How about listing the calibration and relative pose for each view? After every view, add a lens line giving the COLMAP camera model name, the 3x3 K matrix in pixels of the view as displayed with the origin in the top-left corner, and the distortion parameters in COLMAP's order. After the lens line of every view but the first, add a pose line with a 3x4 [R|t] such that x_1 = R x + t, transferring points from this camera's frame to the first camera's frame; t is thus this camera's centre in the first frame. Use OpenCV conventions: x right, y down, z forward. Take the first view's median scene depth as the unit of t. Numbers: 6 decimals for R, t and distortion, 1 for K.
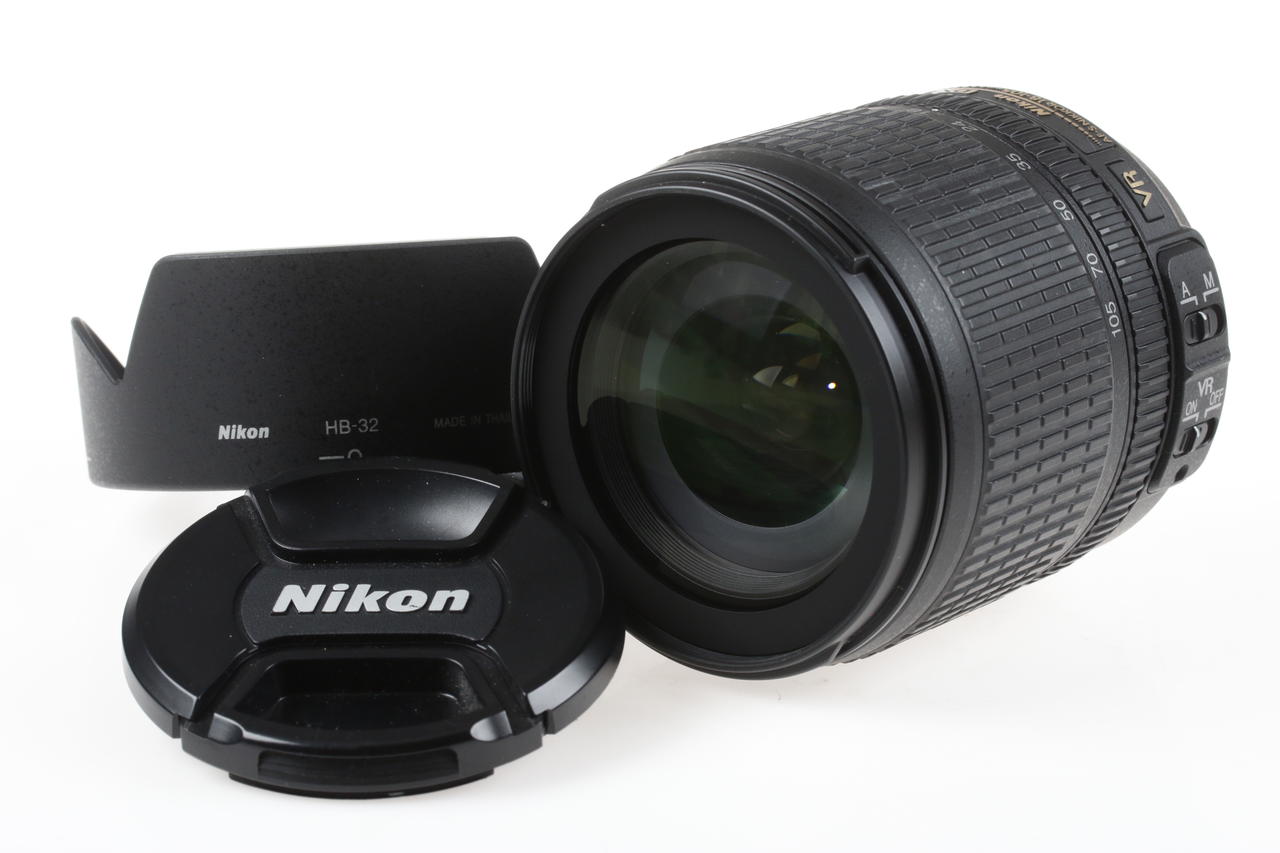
lens RADIAL K [[3560.7, 0, 639.9], [0, 3560.7, 426.3], [0, 0, 1]] dist [-0.059498, 0.000000]
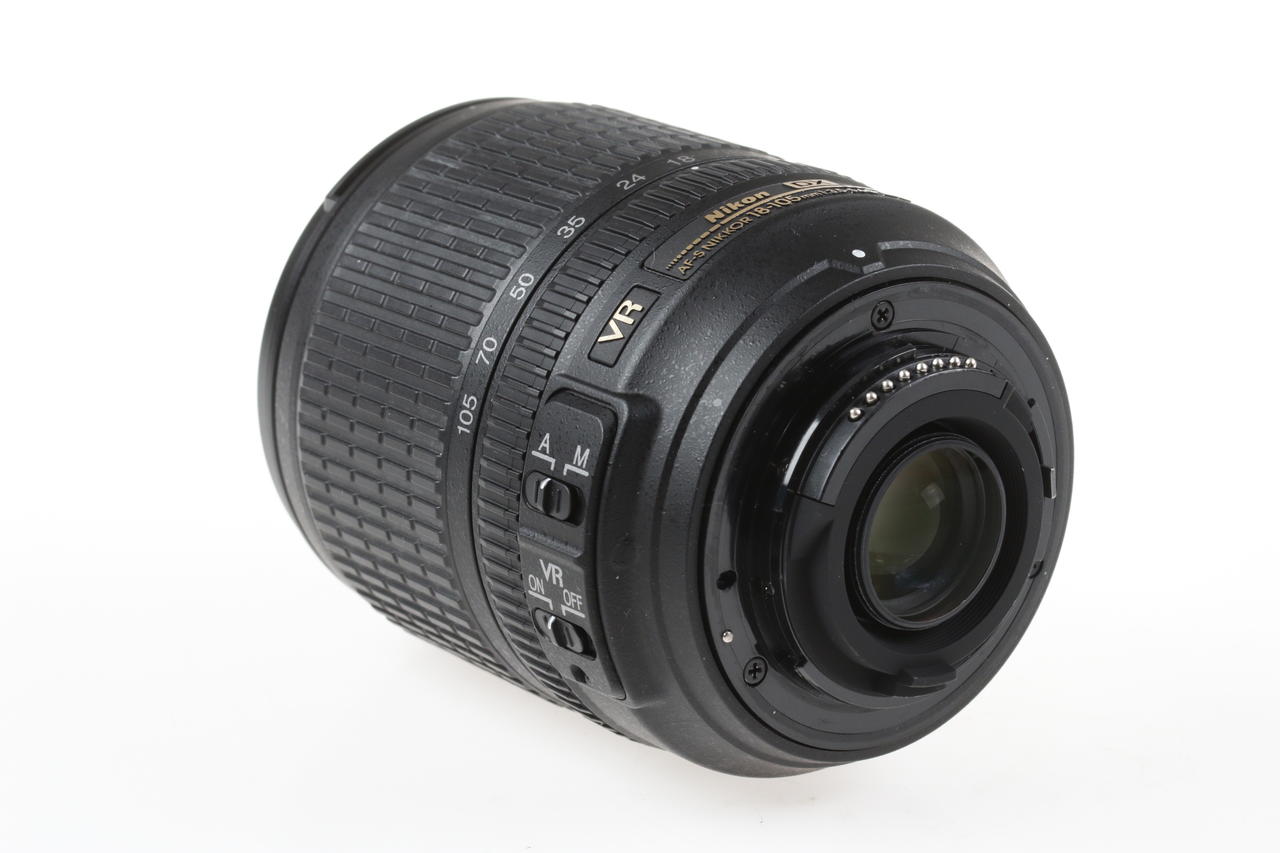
lens RADIAL K [[3560.7, 0, 638.9], [0, 3560.7, 427.9], [0, 0, 1]] dist [-0.059498, 0.000000]
pose [[-0.152205, 0.346205, -0.925730, 0.903849], [-0.272510, 0.885636, 0.376015, -0.354039], [0.950038, 0.309502, -0.040454, 1.051736]]
